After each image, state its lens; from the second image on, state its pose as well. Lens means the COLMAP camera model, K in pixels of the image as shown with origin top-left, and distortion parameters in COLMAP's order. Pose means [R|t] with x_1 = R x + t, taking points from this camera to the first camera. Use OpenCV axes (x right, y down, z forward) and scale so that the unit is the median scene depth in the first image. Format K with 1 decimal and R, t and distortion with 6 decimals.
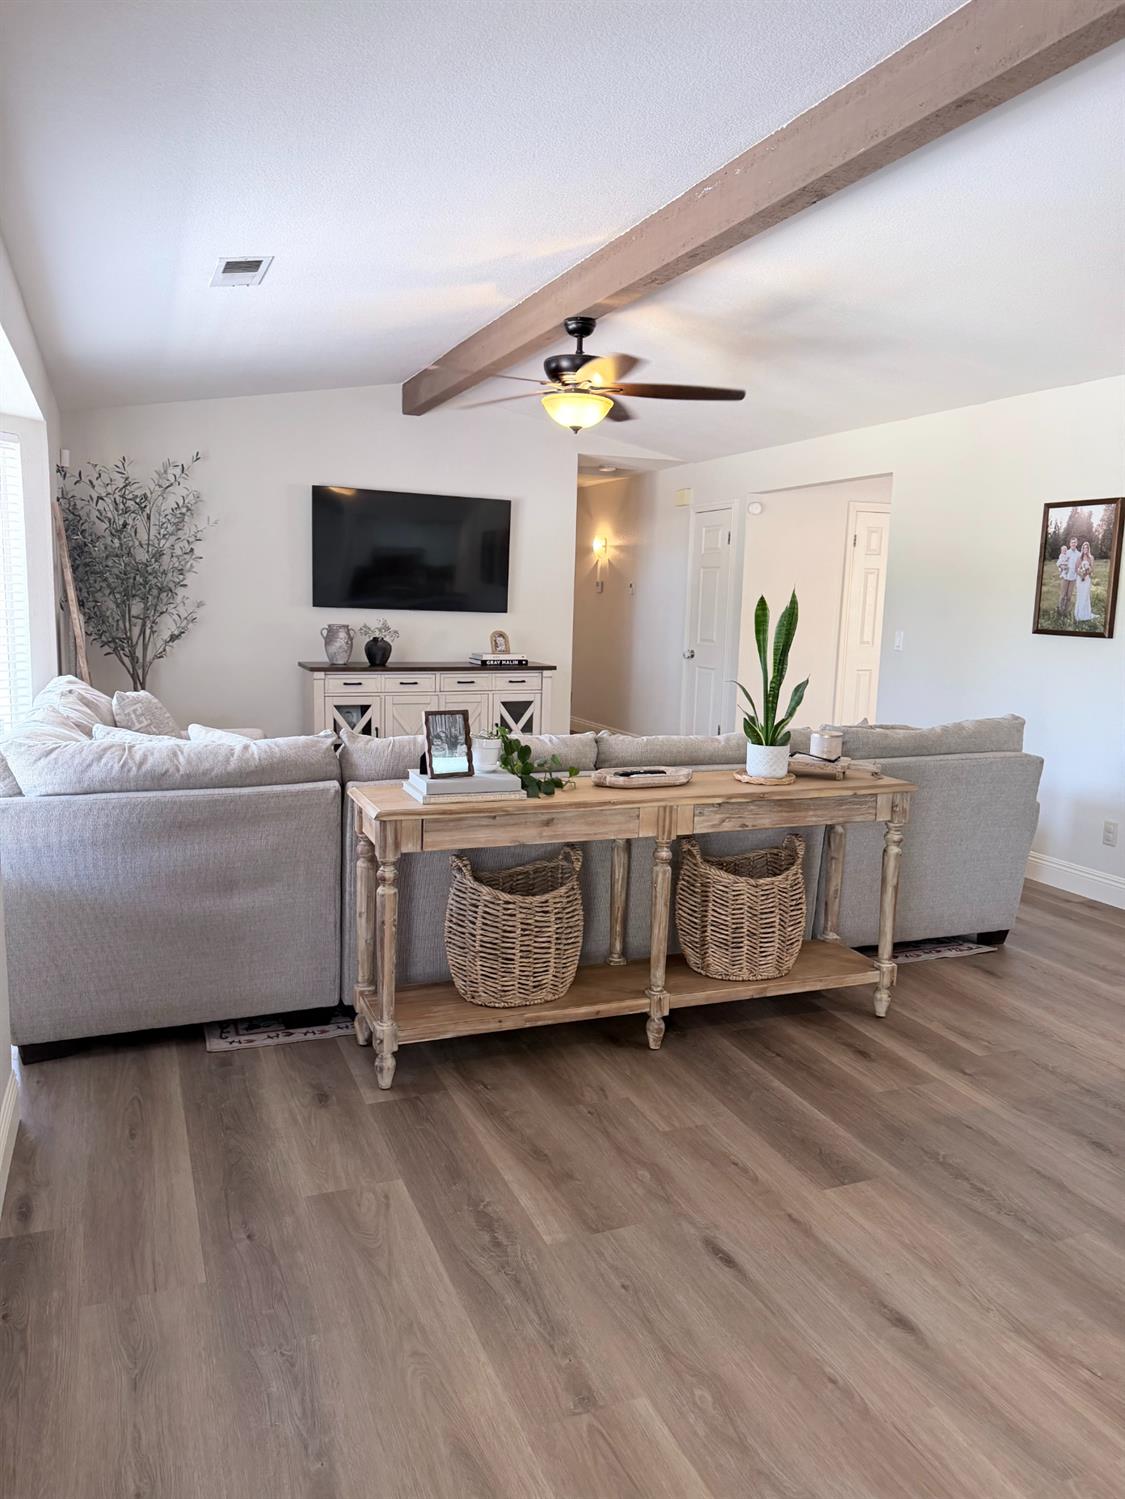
lens RADIAL K [[1067.5, 0, 548.8], [0, 1067.5, 745.3], [0, 0, 1]] dist [0.060794, -0.060345]
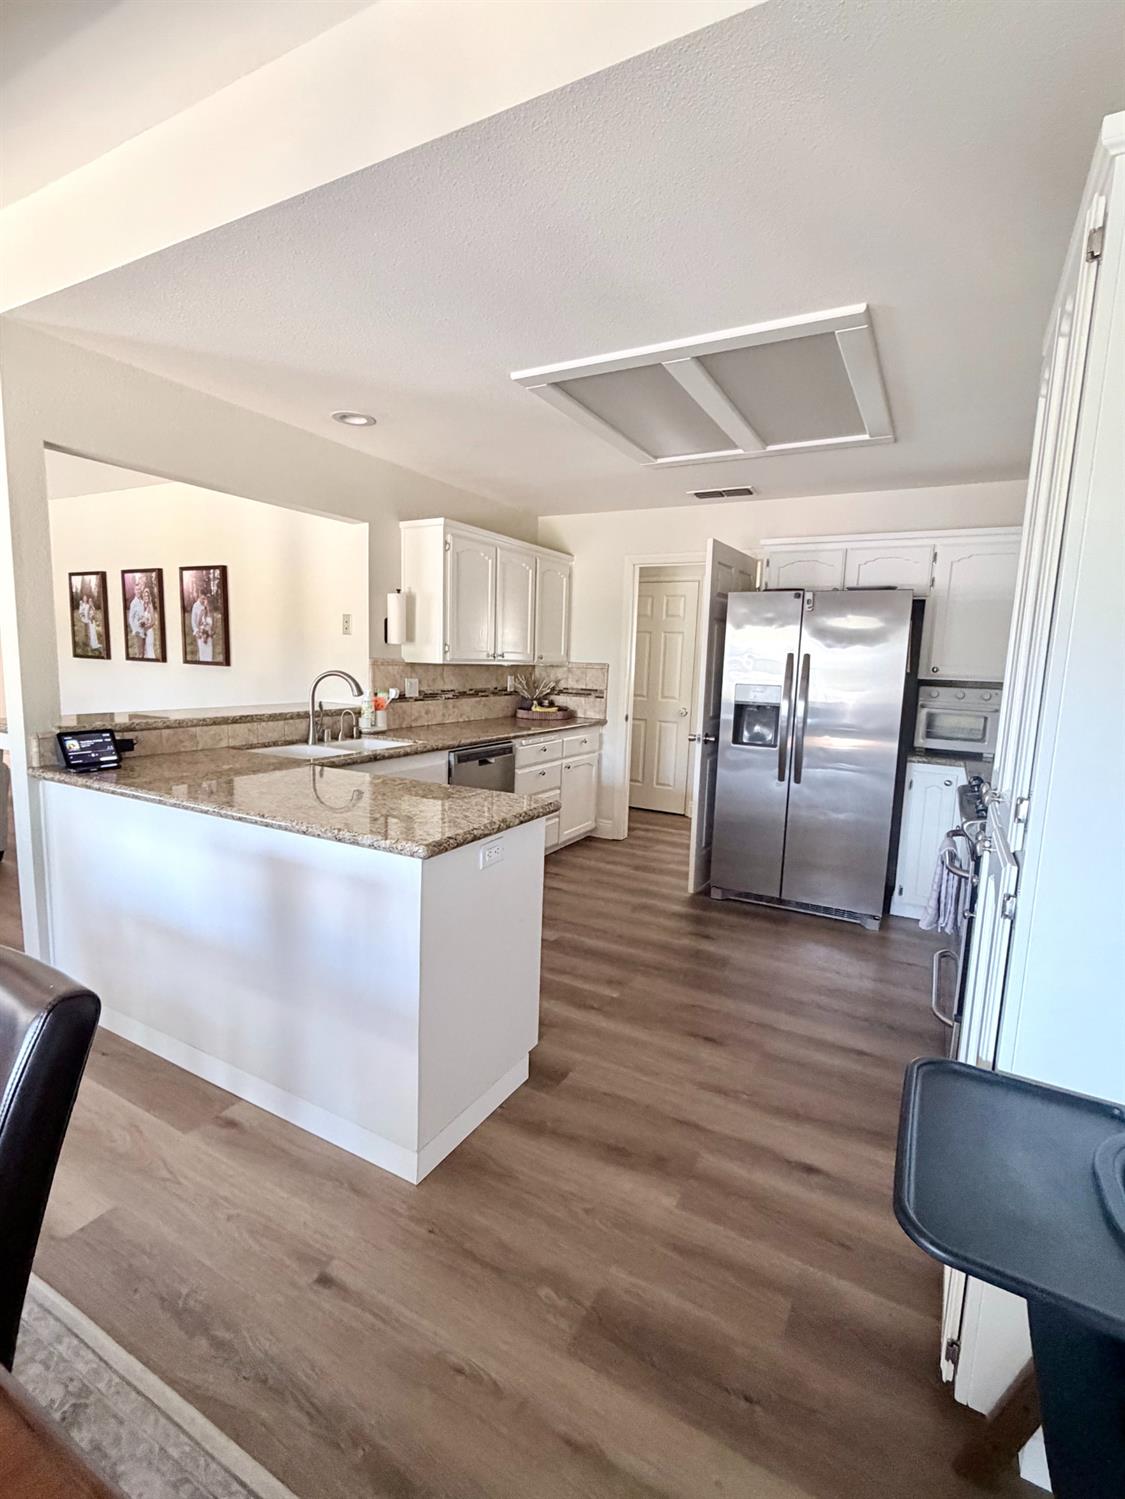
lens RADIAL K [[688.4, 0, 562.5], [0, 688.4, 751.2], [0, 0, 1]] dist [0.003222, -0.000405]
pose [[0.769284, -0.084315, 0.633319, 0.585687], [0.075513, 0.996305, 0.040915, 0.070326], [-0.634429, 0.016349, 0.772809, -0.329734]]
